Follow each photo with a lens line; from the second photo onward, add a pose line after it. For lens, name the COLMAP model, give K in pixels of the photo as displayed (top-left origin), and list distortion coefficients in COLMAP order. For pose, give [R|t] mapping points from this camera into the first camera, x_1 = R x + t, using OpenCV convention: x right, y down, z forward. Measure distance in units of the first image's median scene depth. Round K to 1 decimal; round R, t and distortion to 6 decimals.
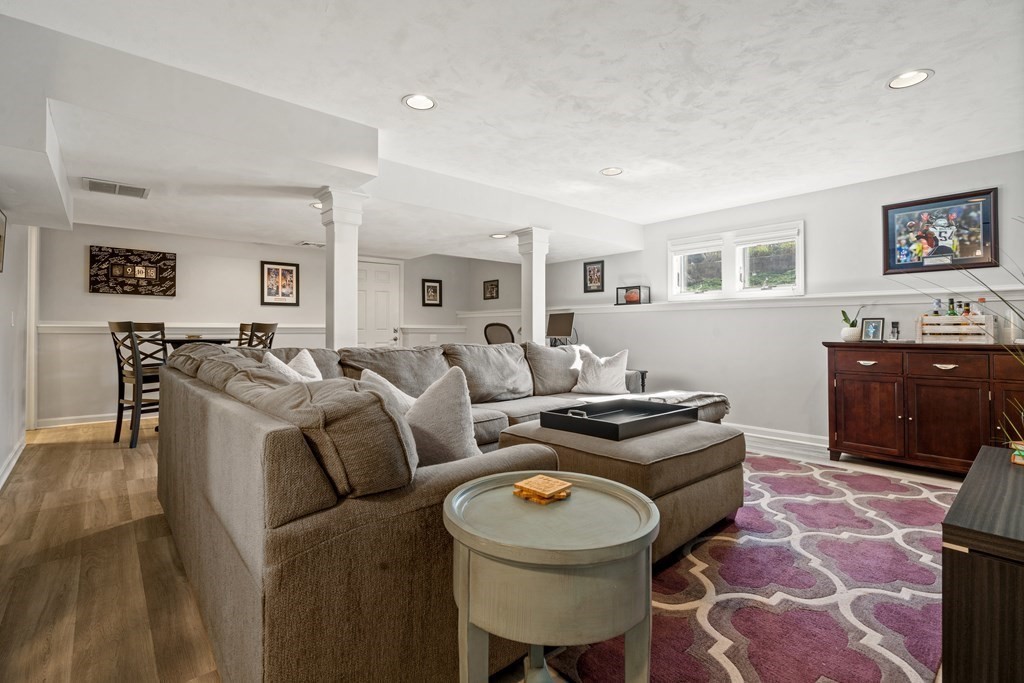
lens RADIAL K [[462.8, 0, 512.0], [0, 462.8, 341.5], [0, 0, 1]] dist [-0.002190, -0.000283]
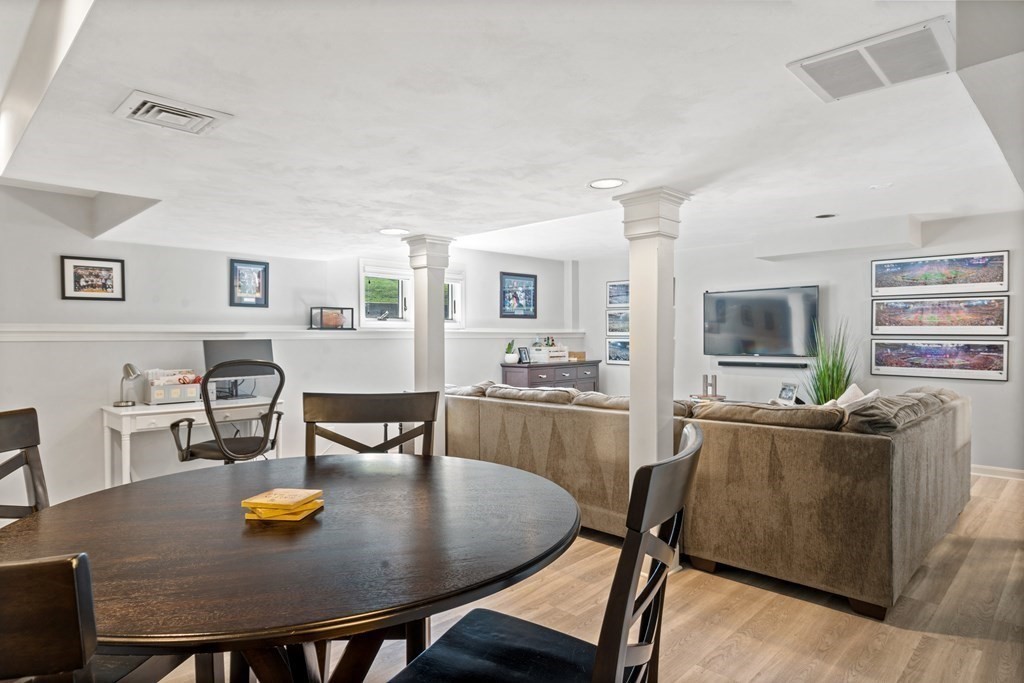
lens RADIAL K [[600.8, 0, 512.0], [0, 600.8, 341.5], [0, 0, 1]] dist [0.004604, -0.000152]
pose [[-0.078873, -0.007172, 0.996859, -1.233430], [0.032238, 0.999433, 0.009741, -0.093448], [-0.996363, 0.032905, -0.078597, 1.220085]]
